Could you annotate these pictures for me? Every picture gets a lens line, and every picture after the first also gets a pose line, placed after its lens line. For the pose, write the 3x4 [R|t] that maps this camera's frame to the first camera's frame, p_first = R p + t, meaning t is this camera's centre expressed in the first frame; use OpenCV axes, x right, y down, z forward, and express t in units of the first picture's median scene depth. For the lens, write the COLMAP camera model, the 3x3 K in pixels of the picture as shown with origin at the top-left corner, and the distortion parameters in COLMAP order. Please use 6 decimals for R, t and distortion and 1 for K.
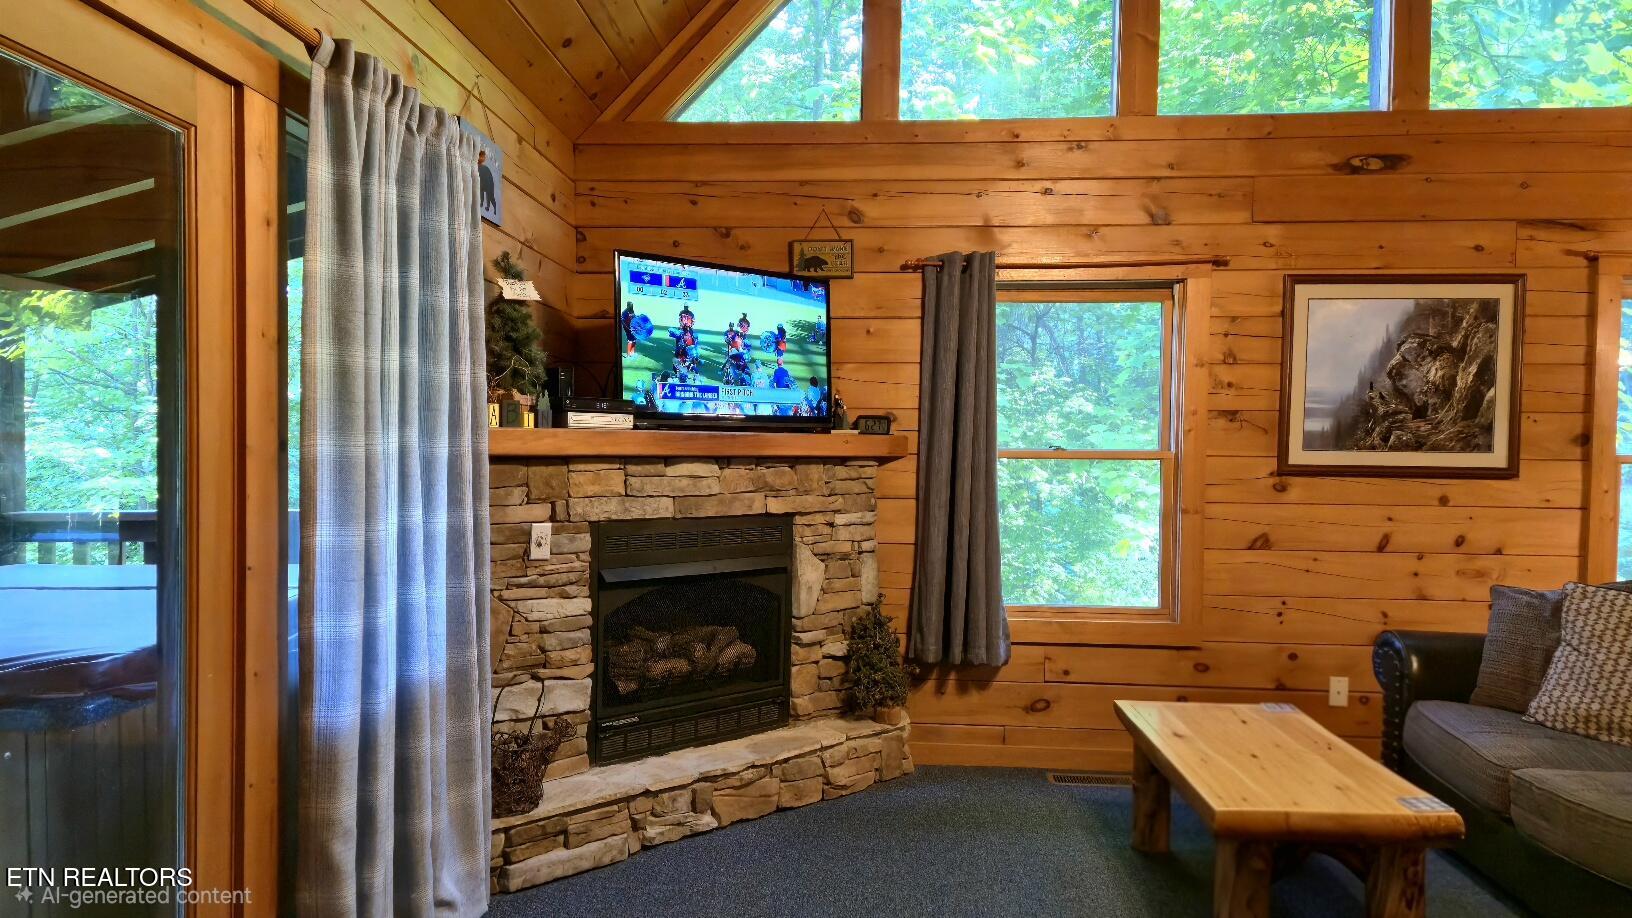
lens RADIAL K [[1052.7, 0, 746.6], [0, 1052.7, 455.2], [0, 0, 1]] dist [0.034350, -0.000603]
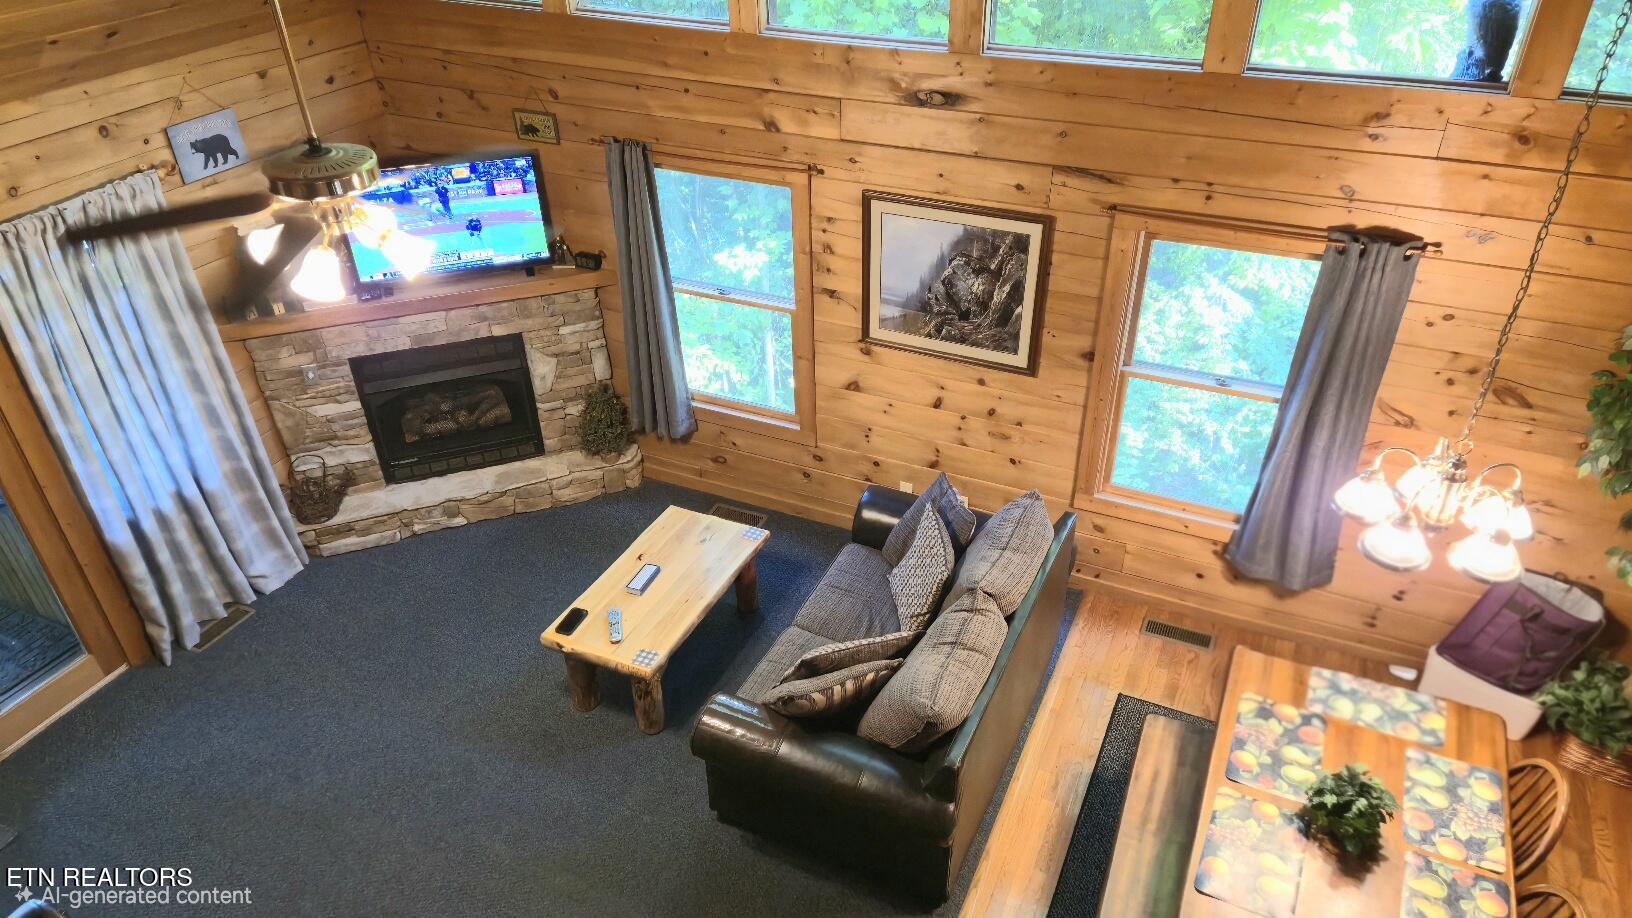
lens RADIAL K [[1052.9, 0, 816.0], [0, 1052.9, 459.0], [0, 0, 1]] dist [0.003276, 0.000150]
pose [[0.944286, 0.160841, -0.287150, 0.865014], [0.023657, 0.837033, 0.546641, -0.571776], [0.328276, -0.522978, 0.786593, -0.068141]]
